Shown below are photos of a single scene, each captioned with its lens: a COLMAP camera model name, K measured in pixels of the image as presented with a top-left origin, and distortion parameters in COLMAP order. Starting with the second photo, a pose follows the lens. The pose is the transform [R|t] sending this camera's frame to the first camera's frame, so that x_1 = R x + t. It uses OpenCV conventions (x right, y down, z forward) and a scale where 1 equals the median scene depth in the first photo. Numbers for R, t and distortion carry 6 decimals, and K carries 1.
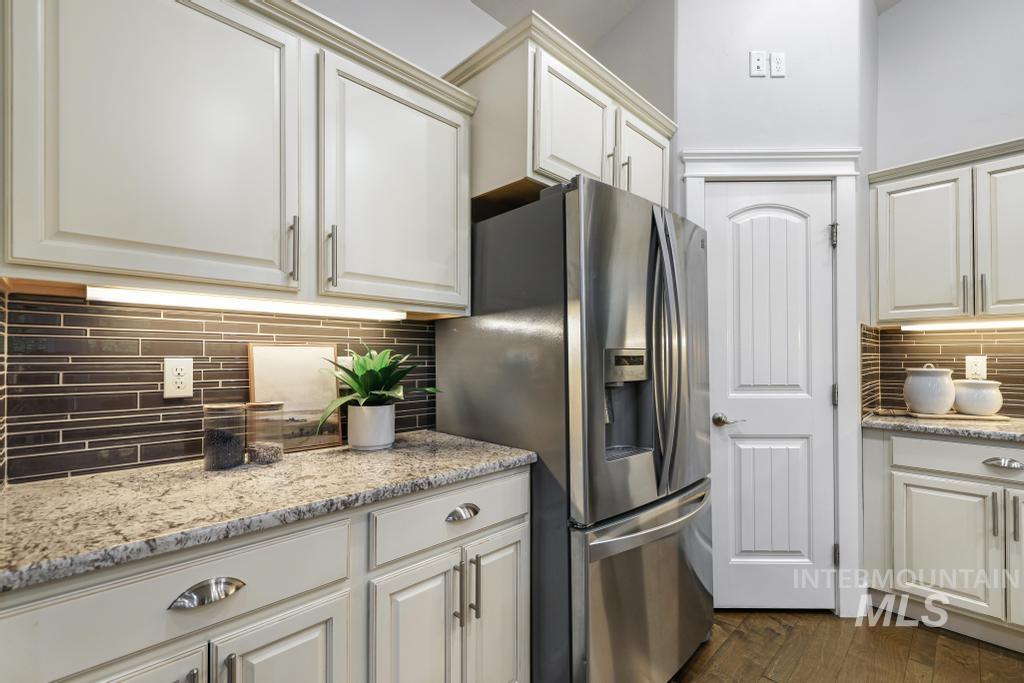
lens RADIAL K [[453.1, 0, 506.3], [0, 453.1, 356.0], [0, 0, 1]] dist [0.001451, -0.000313]
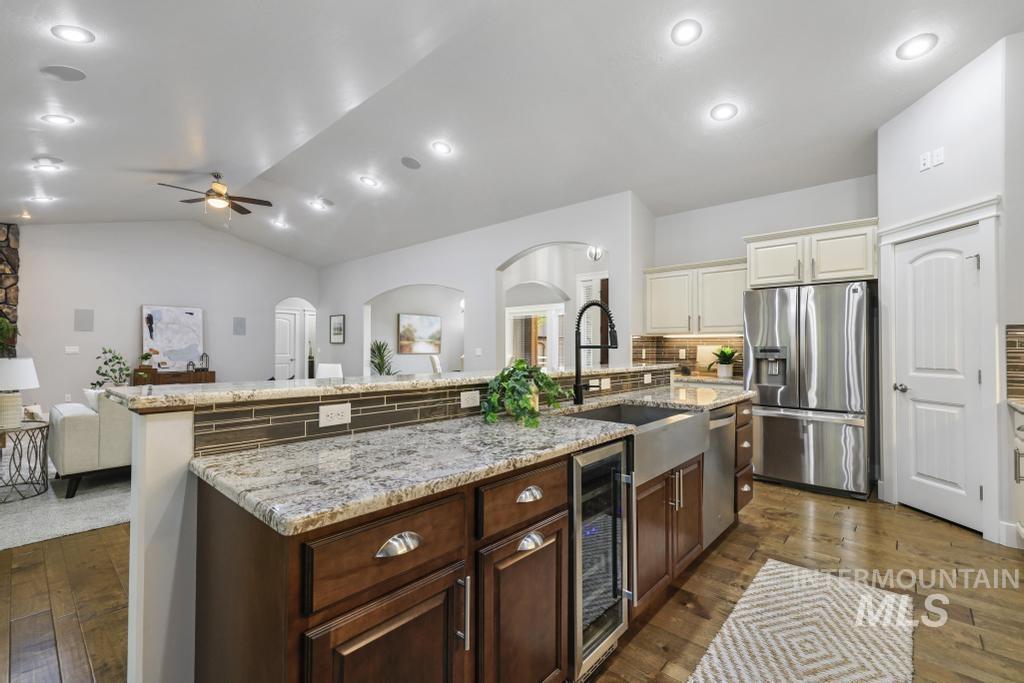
lens RADIAL K [[444.3, 0, 505.7], [0, 444.3, 345.9], [0, 0, 1]] dist [0.000930, 0.000105]
pose [[0.062080, -0.005439, -0.998056, 1.984703], [-0.000463, 0.999985, -0.005478, -0.003115], [0.998071, 0.000802, 0.062076, -0.531742]]
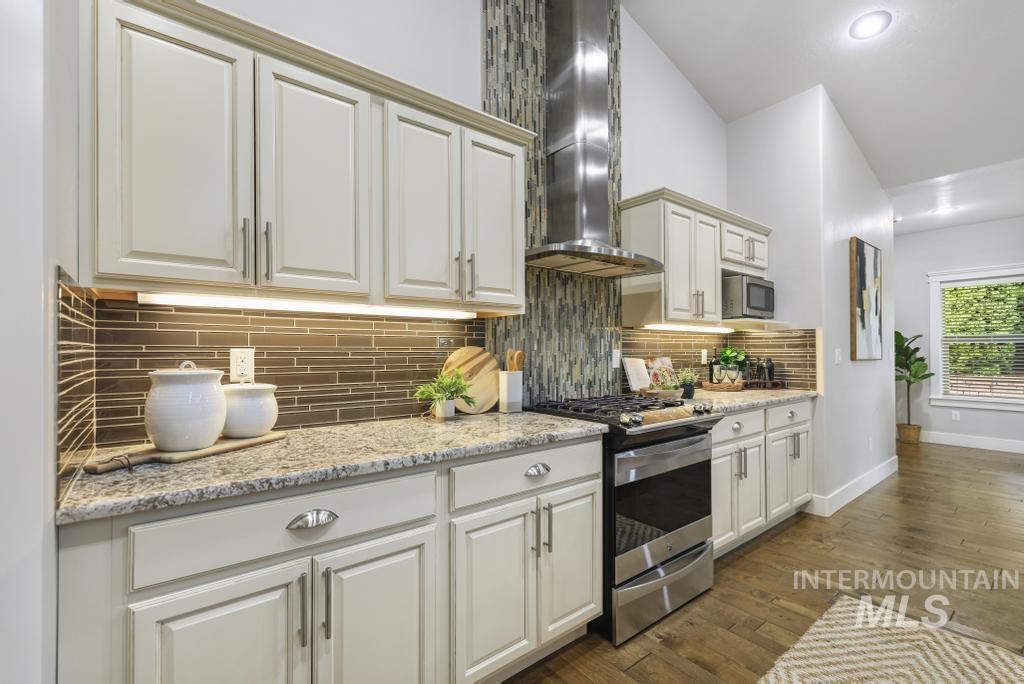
lens RADIAL K [[442.7, 0, 511.4], [0, 442.7, 346.6], [0, 0, 1]] dist [0.004468, 0.000501]
pose [[0.104509, 0.008291, 0.994489, 0.437222], [-0.001791, 0.999965, -0.008148, 0.002196], [-0.994522, -0.000929, 0.104520, 0.563316]]
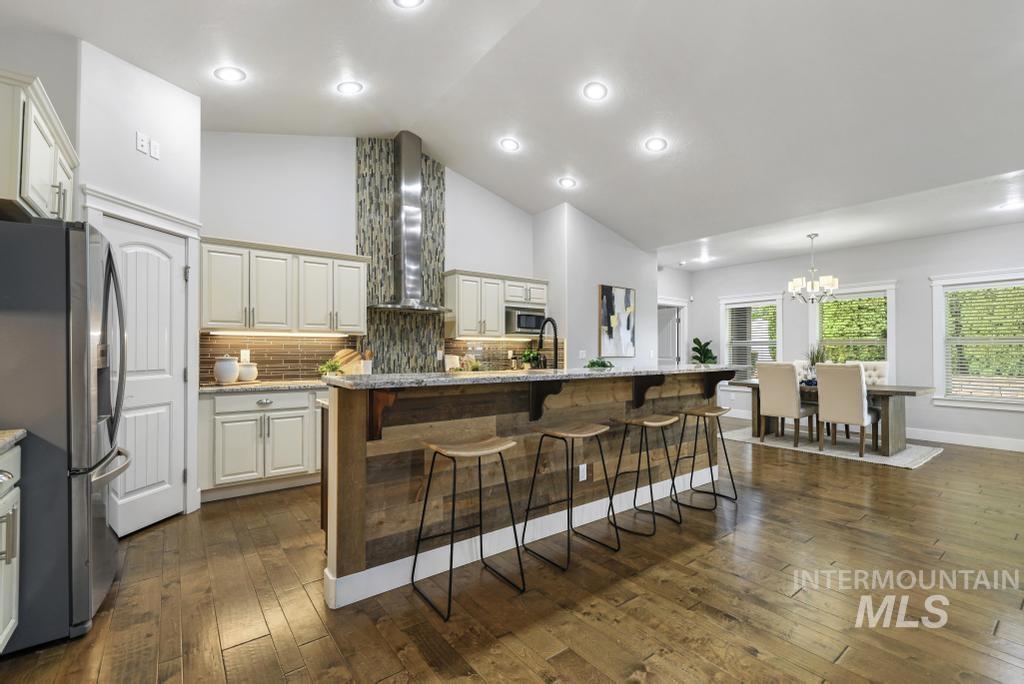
lens RADIAL K [[439.9, 0, 503.6], [0, 439.9, 345.7], [0, 0, 1]] dist [-0.003073, -0.000419]
pose [[0.133042, 0.010391, 0.991056, -0.641113], [-0.004960, 0.999939, -0.009818, -0.005115], [-0.991098, -0.003610, 0.133085, -0.299268]]
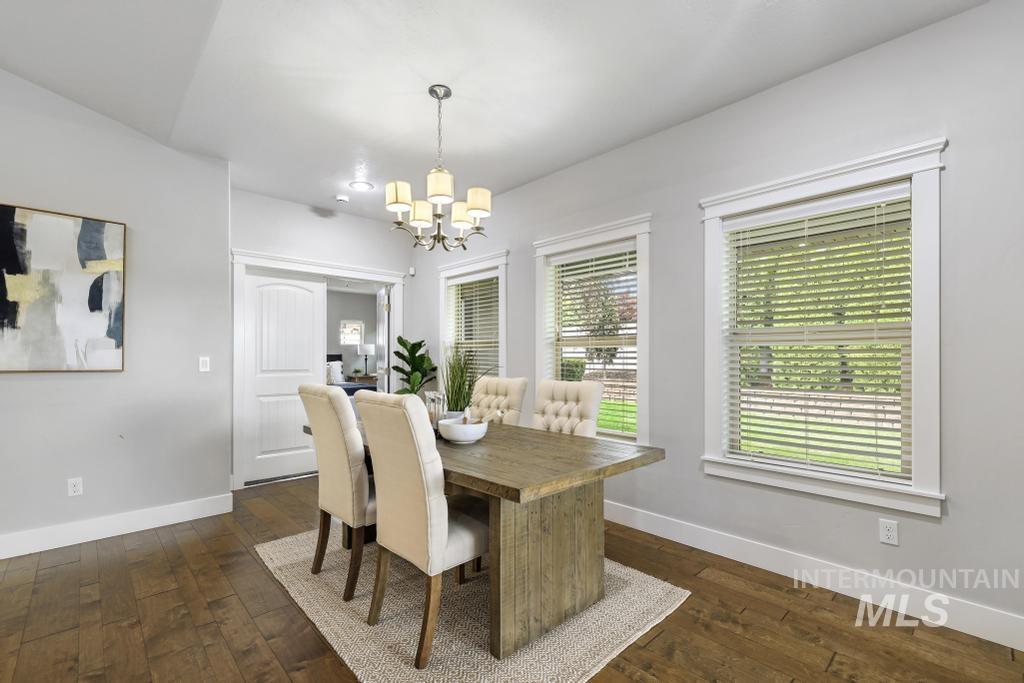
lens RADIAL K [[443.5, 0, 501.3], [0, 443.5, 354.6], [0, 0, 1]] dist [0.000975, -0.000514]
pose [[0.031981, 0.003378, 0.999483, 1.093392], [-0.006905, 0.999971, -0.003159, -0.015311], [-0.999465, -0.006800, 0.032004, -2.020481]]
